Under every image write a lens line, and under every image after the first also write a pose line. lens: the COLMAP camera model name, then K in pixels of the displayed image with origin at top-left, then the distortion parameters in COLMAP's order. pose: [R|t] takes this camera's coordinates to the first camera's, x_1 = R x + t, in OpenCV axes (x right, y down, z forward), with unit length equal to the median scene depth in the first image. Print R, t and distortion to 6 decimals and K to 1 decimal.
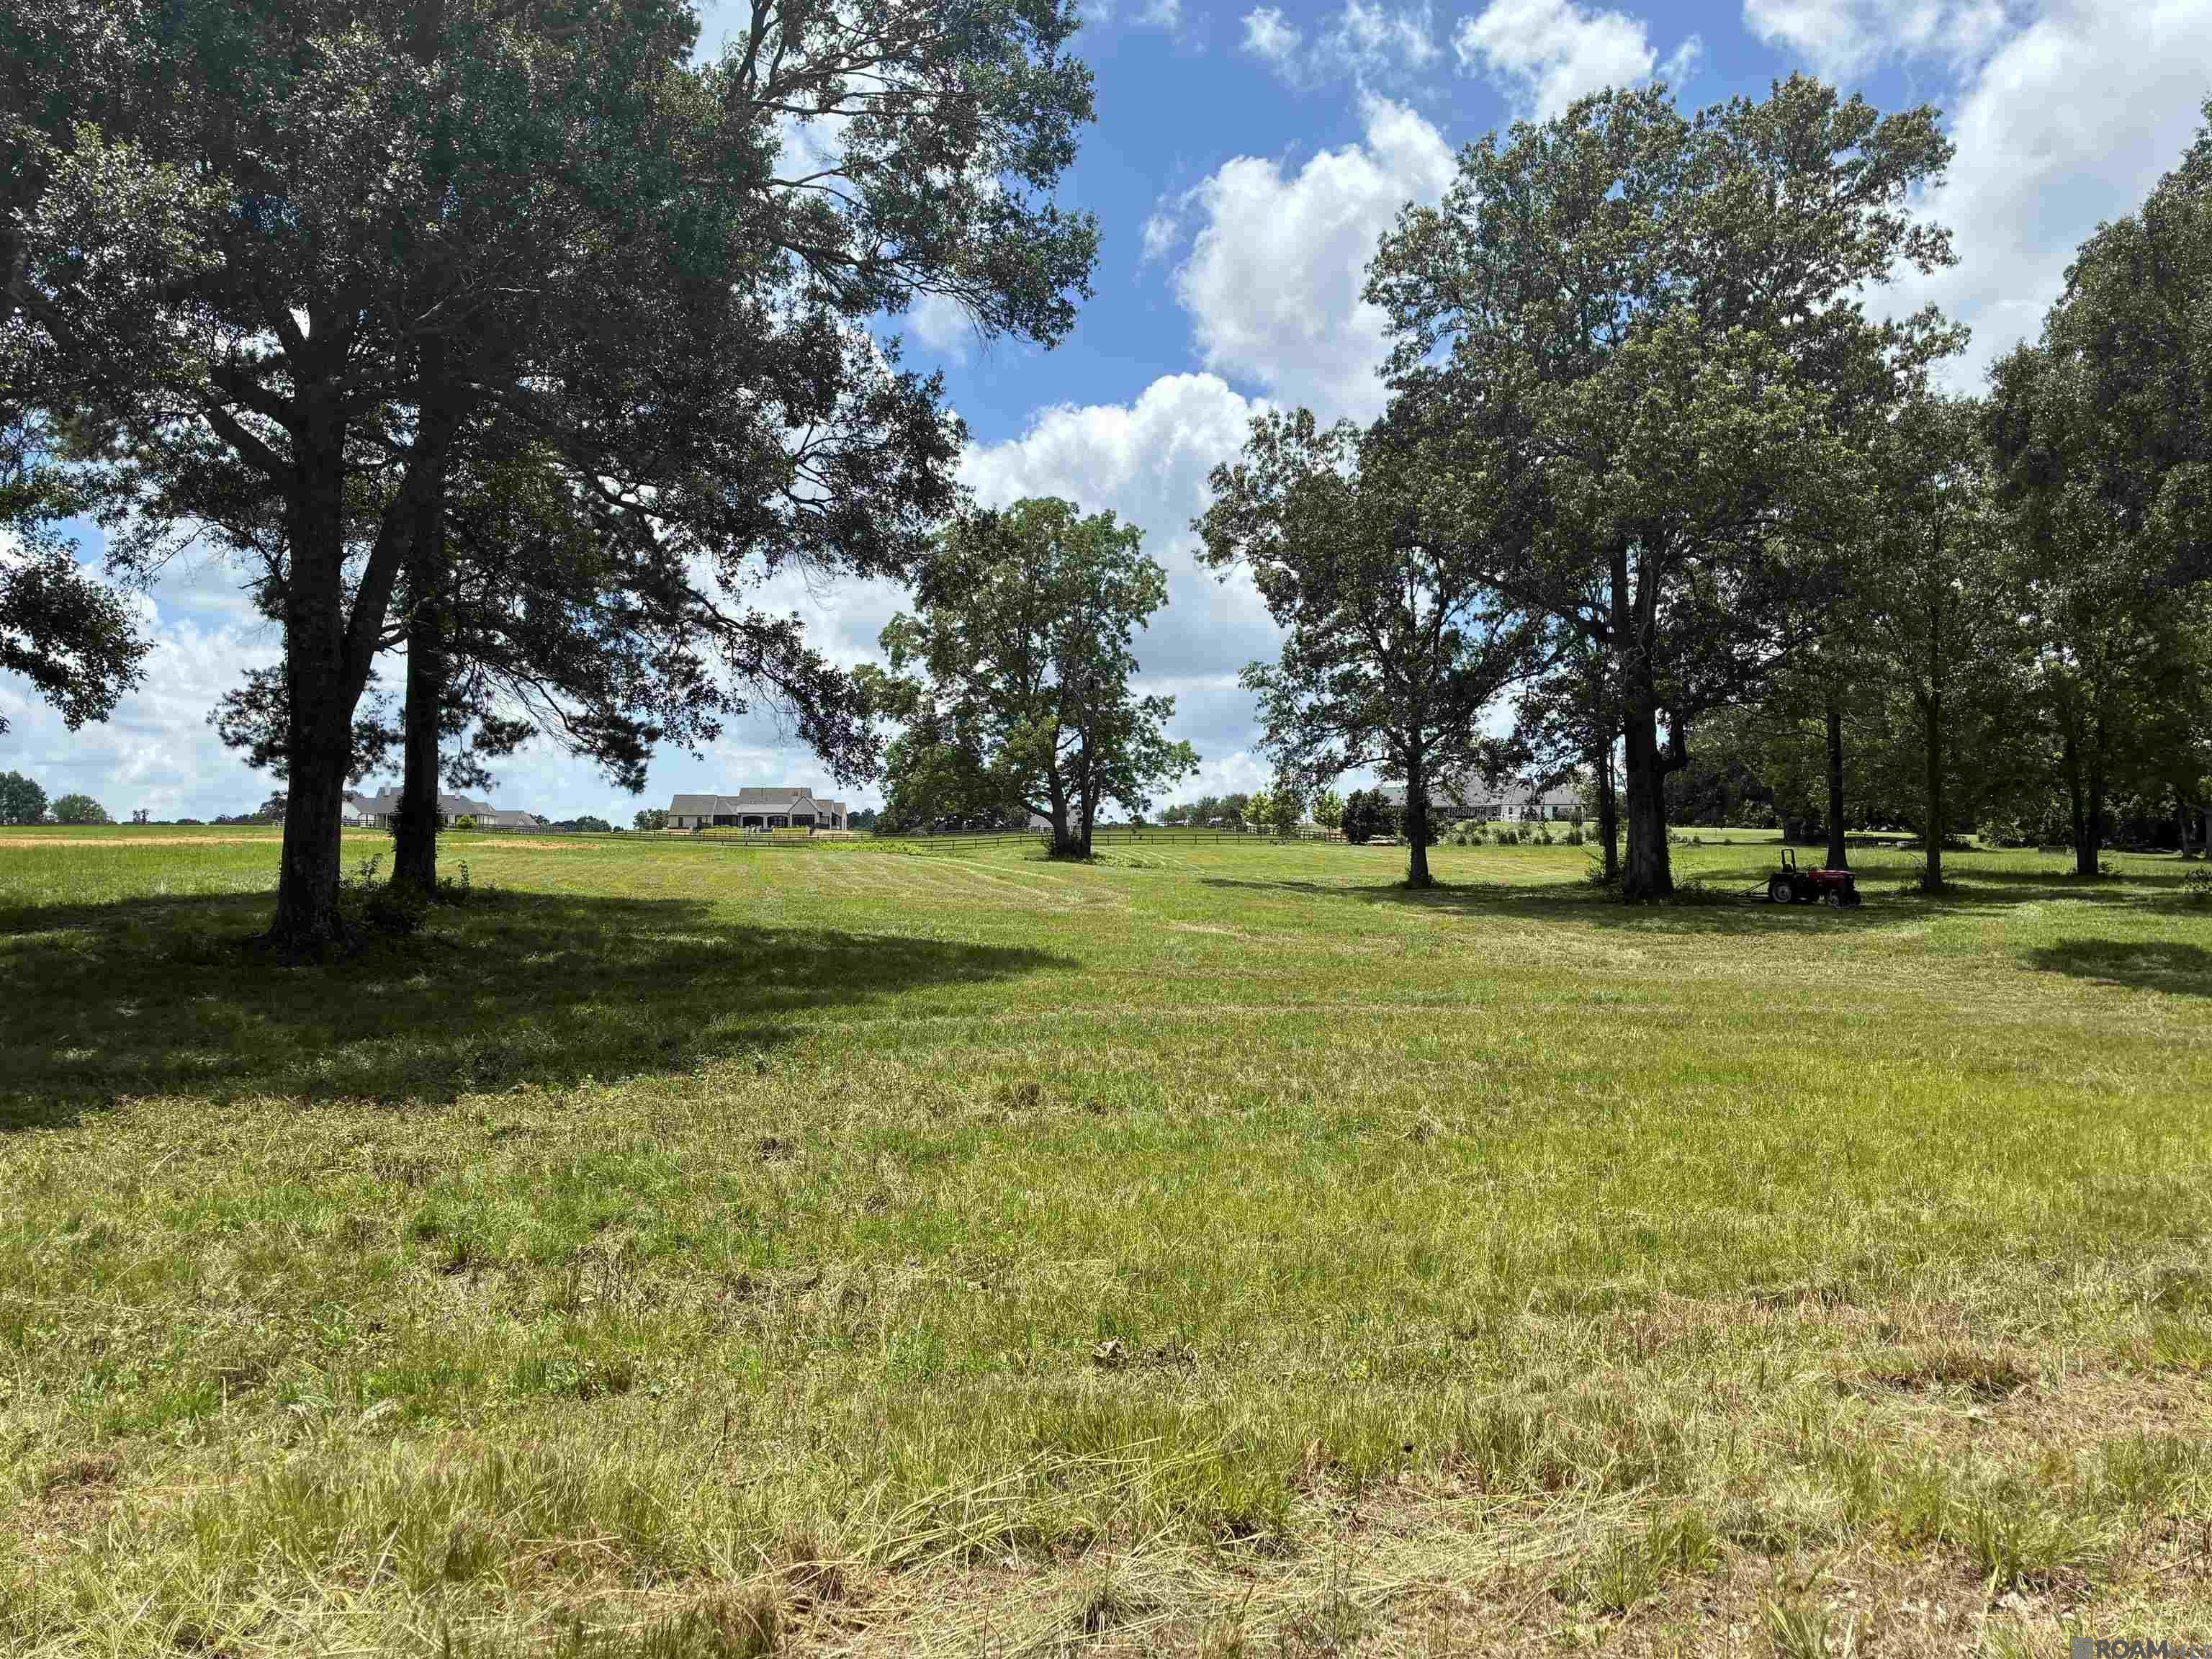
lens RADIAL K [[1645.0, 0, 1106.0], [0, 1645.0, 829.5], [0, 0, 1]] dist [0.086982, -0.123194]
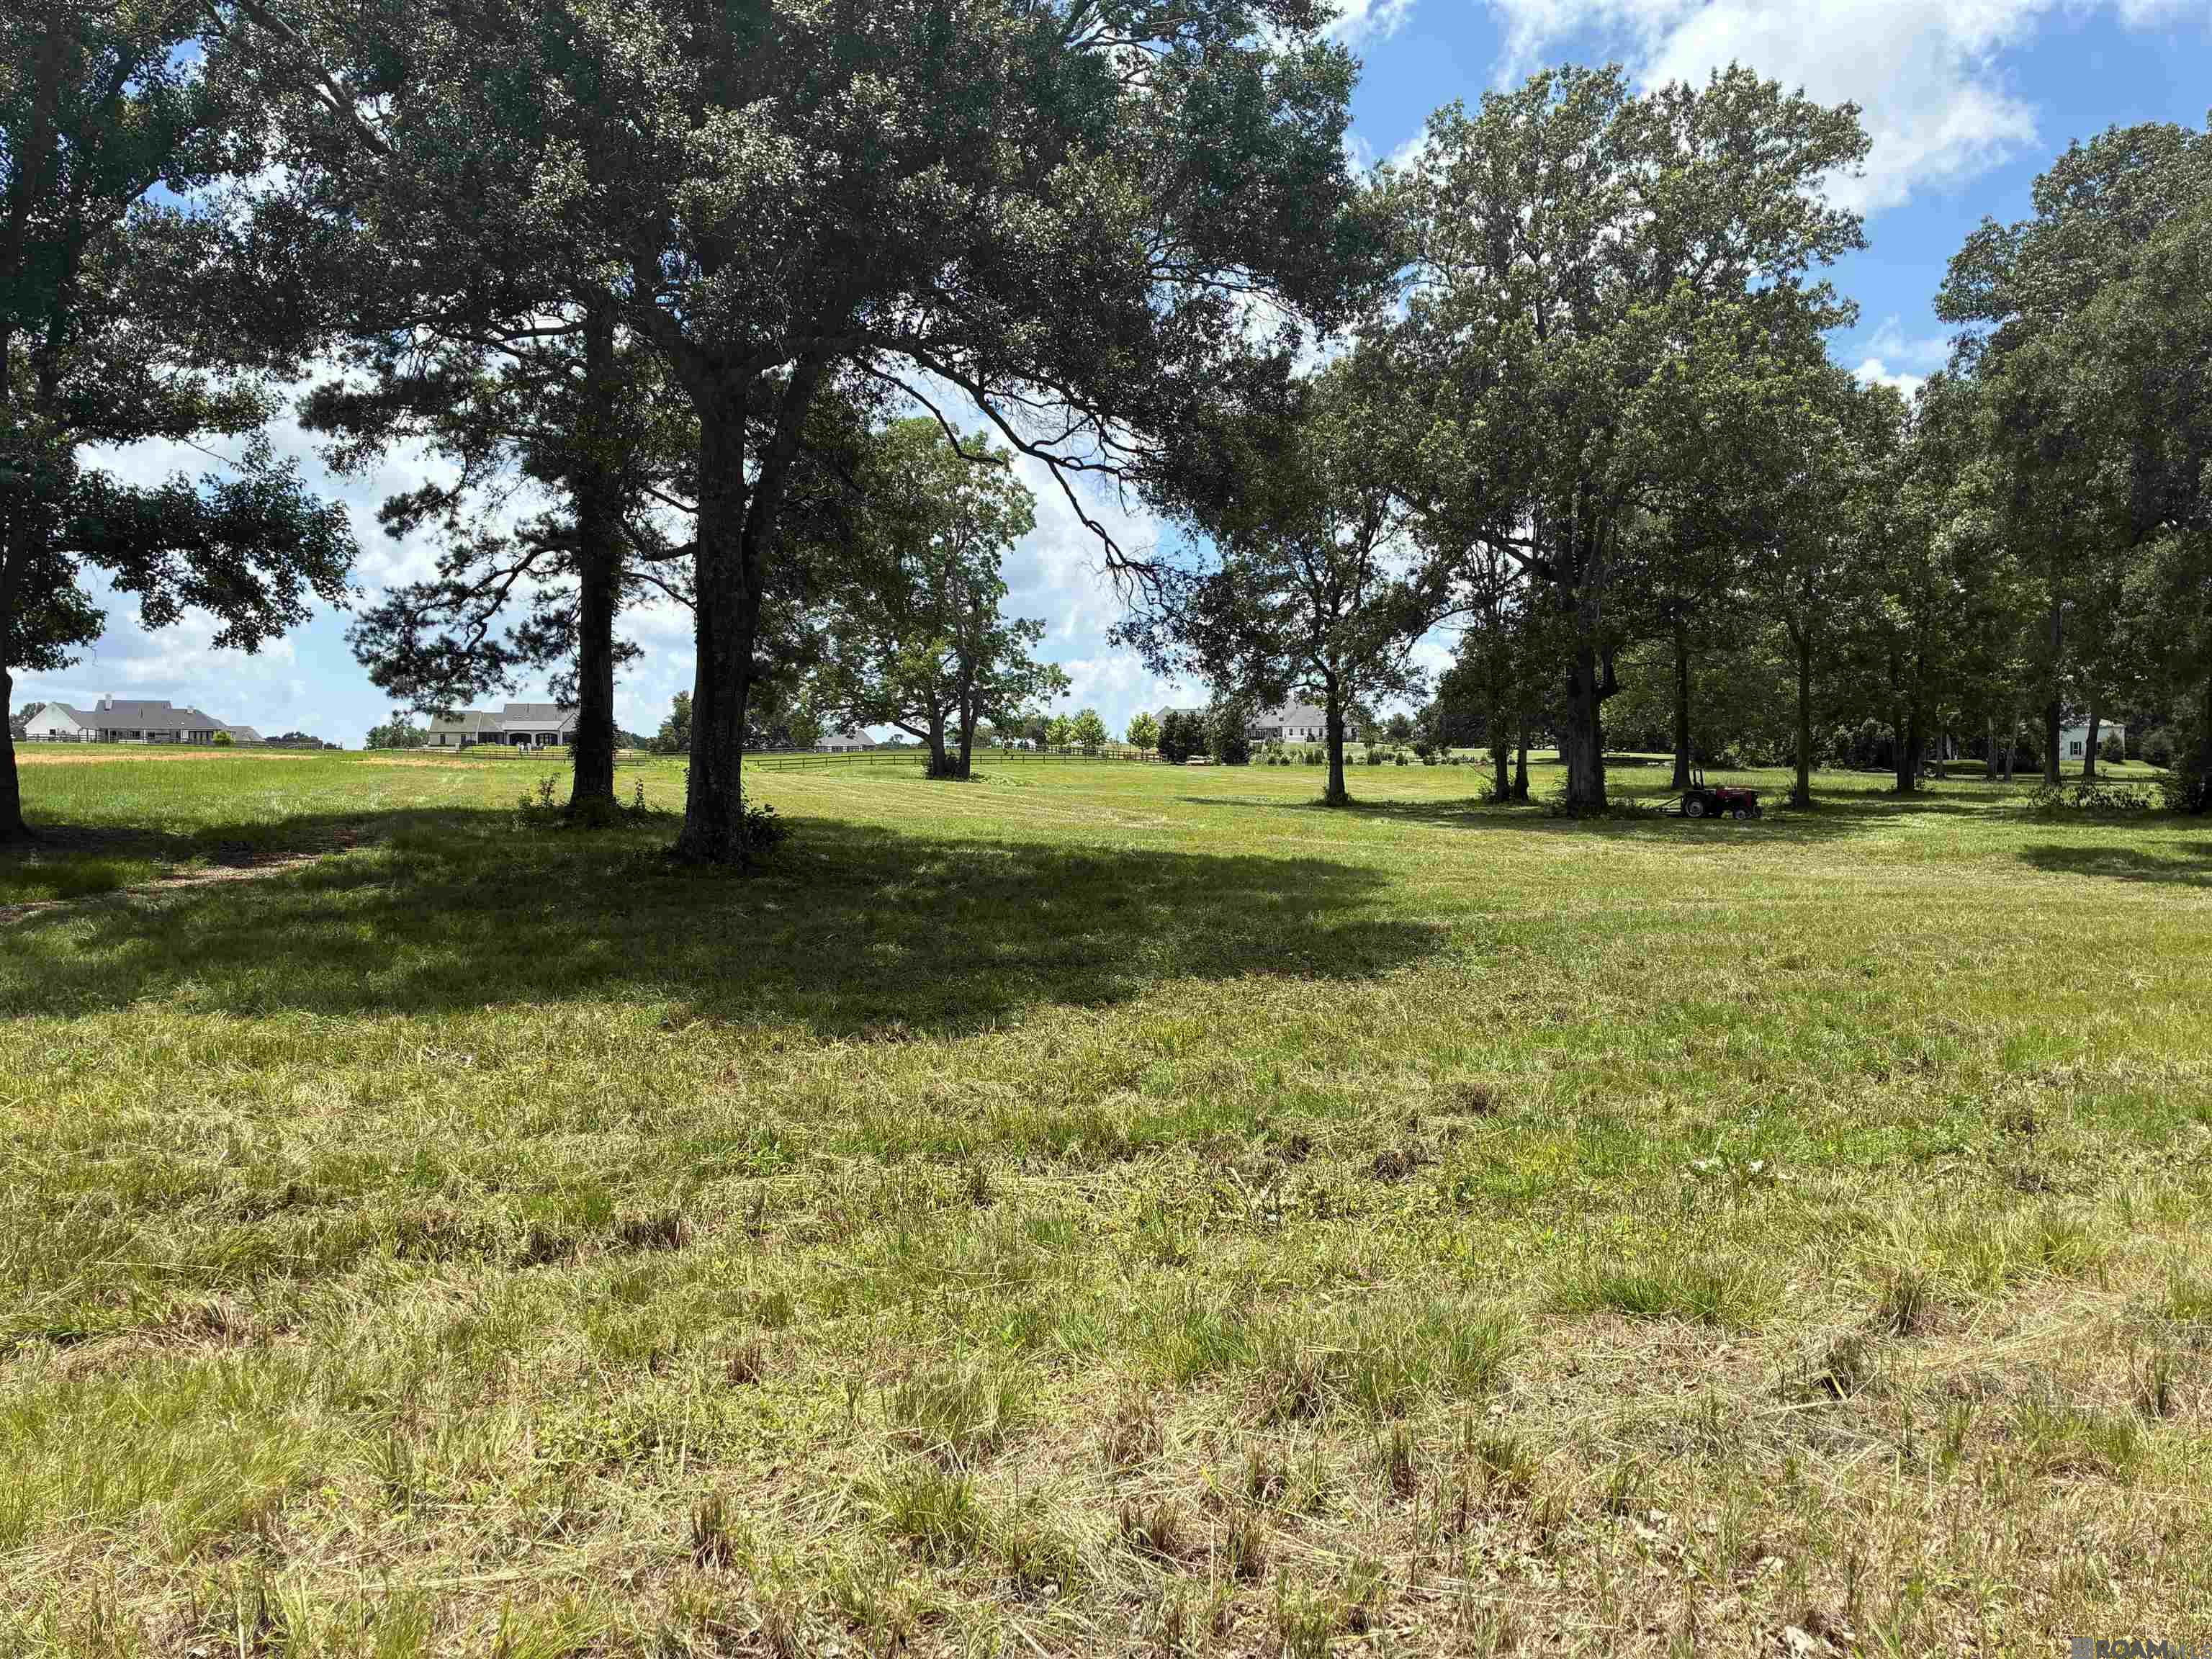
lens RADIAL K [[1645.0, 0, 1106.0], [0, 1645.0, 829.5], [0, 0, 1]] dist [0.086982, -0.123194]
pose [[0.985820, -0.005551, 0.167714, -0.133069], [-0.002659, 0.998810, 0.048690, -0.000622], [-0.167785, -0.048445, 0.984633, -0.028569]]
